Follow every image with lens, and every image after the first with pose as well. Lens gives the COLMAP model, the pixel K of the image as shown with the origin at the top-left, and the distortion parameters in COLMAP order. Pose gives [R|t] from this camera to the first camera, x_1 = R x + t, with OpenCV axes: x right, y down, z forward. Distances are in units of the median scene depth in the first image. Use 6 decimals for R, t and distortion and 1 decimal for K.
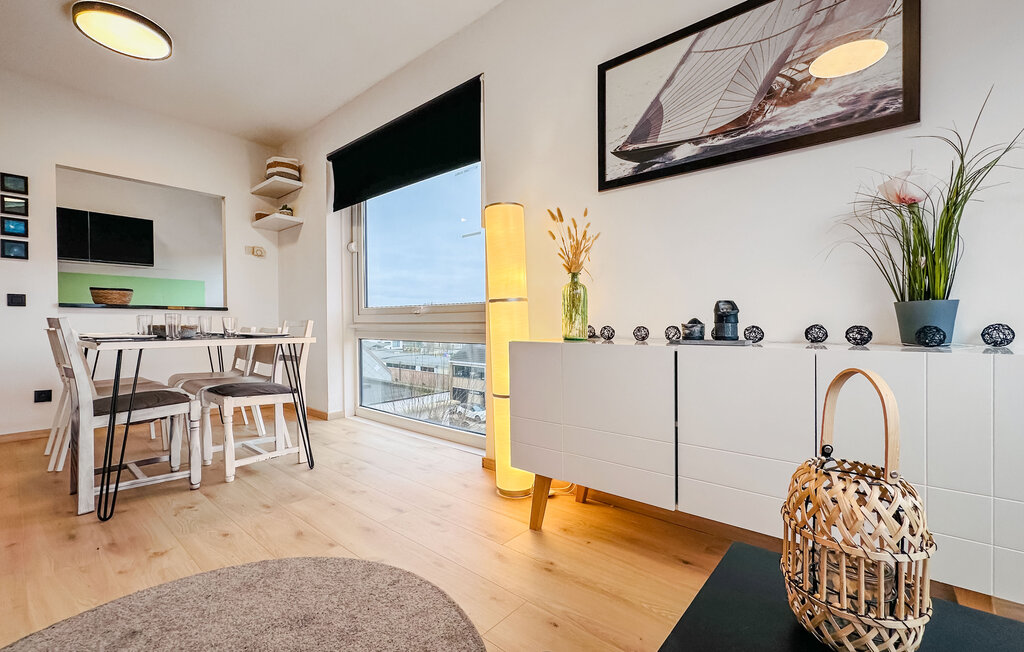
lens RADIAL K [[429.4, 0, 512.7], [0, 429.4, 332.2], [0, 0, 1]] dist [-0.000588, -0.000034]
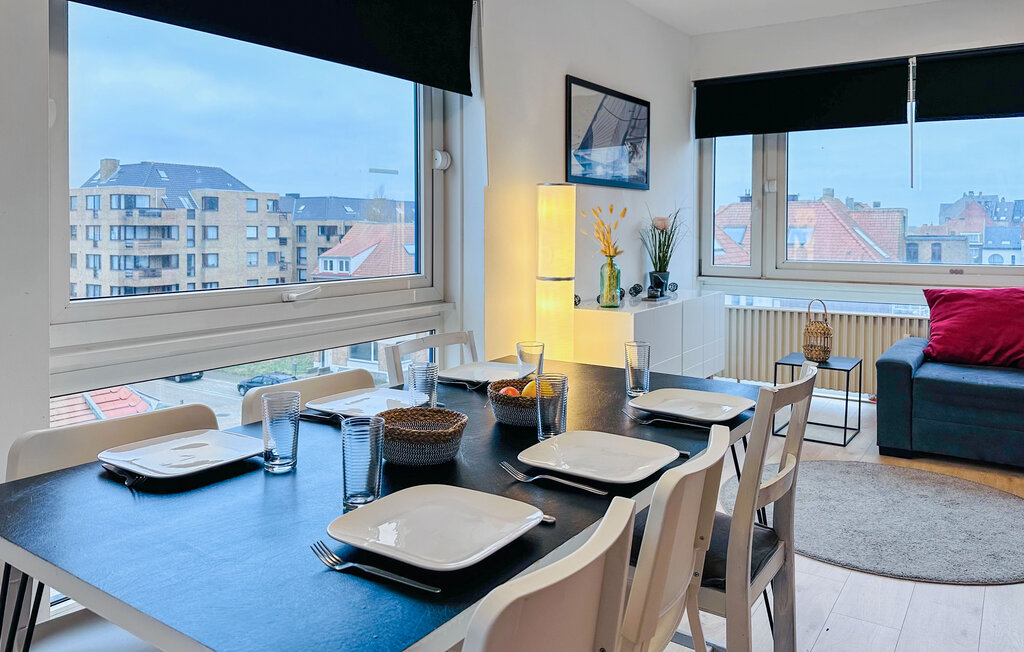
lens RADIAL K [[755.4, 0, 512.1], [0, 755.4, 218.8], [0, 0, 1]] dist [0.044006, -0.049276]
pose [[-0.098641, 0.015322, 0.995005, -2.051349], [0.020537, 0.999700, -0.013358, -0.223308], [-0.994911, 0.019117, -0.098926, 1.509432]]
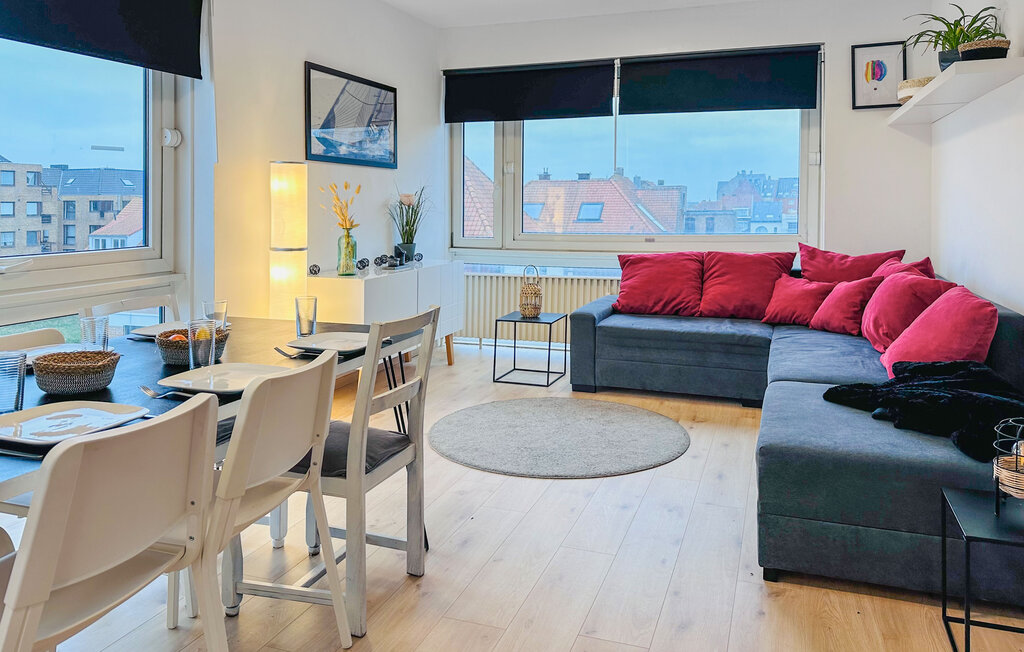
lens RADIAL K [[755.4, 0, 512.1], [0, 755.4, 218.8], [0, 0, 1]] dist [0.044006, -0.049276]
pose [[-0.344527, -0.015148, 0.938654, -2.349964], [0.019408, 0.999541, 0.023255, -0.216944], [-0.938576, 0.026229, -0.344075, 1.342612]]
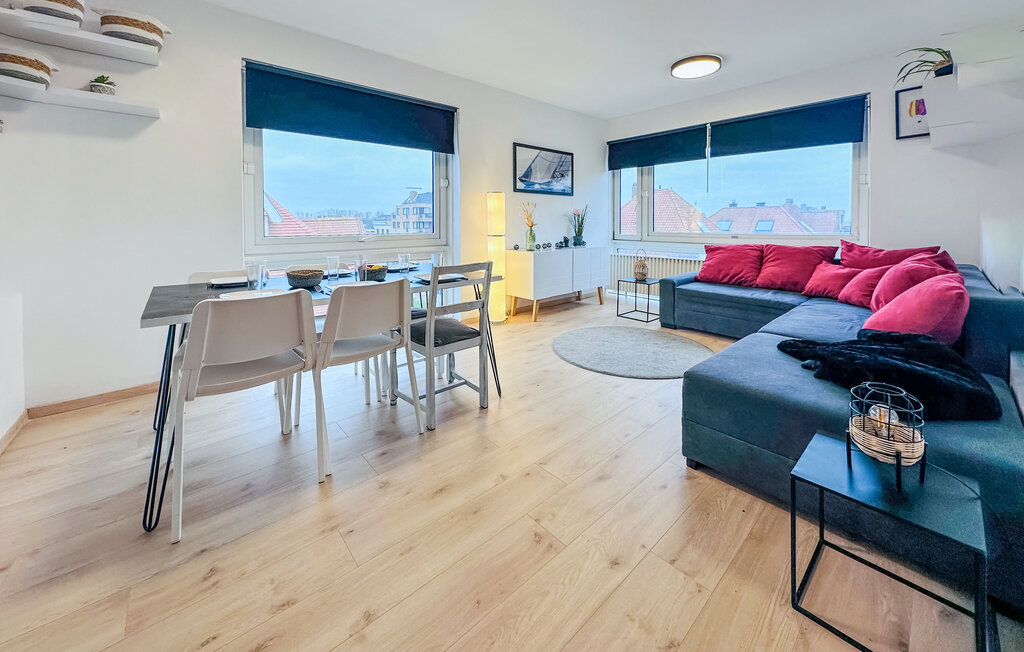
lens RADIAL K [[387.9, 0, 507.2], [0, 387.9, 220.2], [0, 0, 1]] dist [-0.000136, 0.000104]
pose [[0.146726, 0.005869, 0.989160, -2.283994], [0.020047, 0.999759, -0.008905, -0.158238], [-0.988974, 0.021137, 0.146573, 0.790024]]
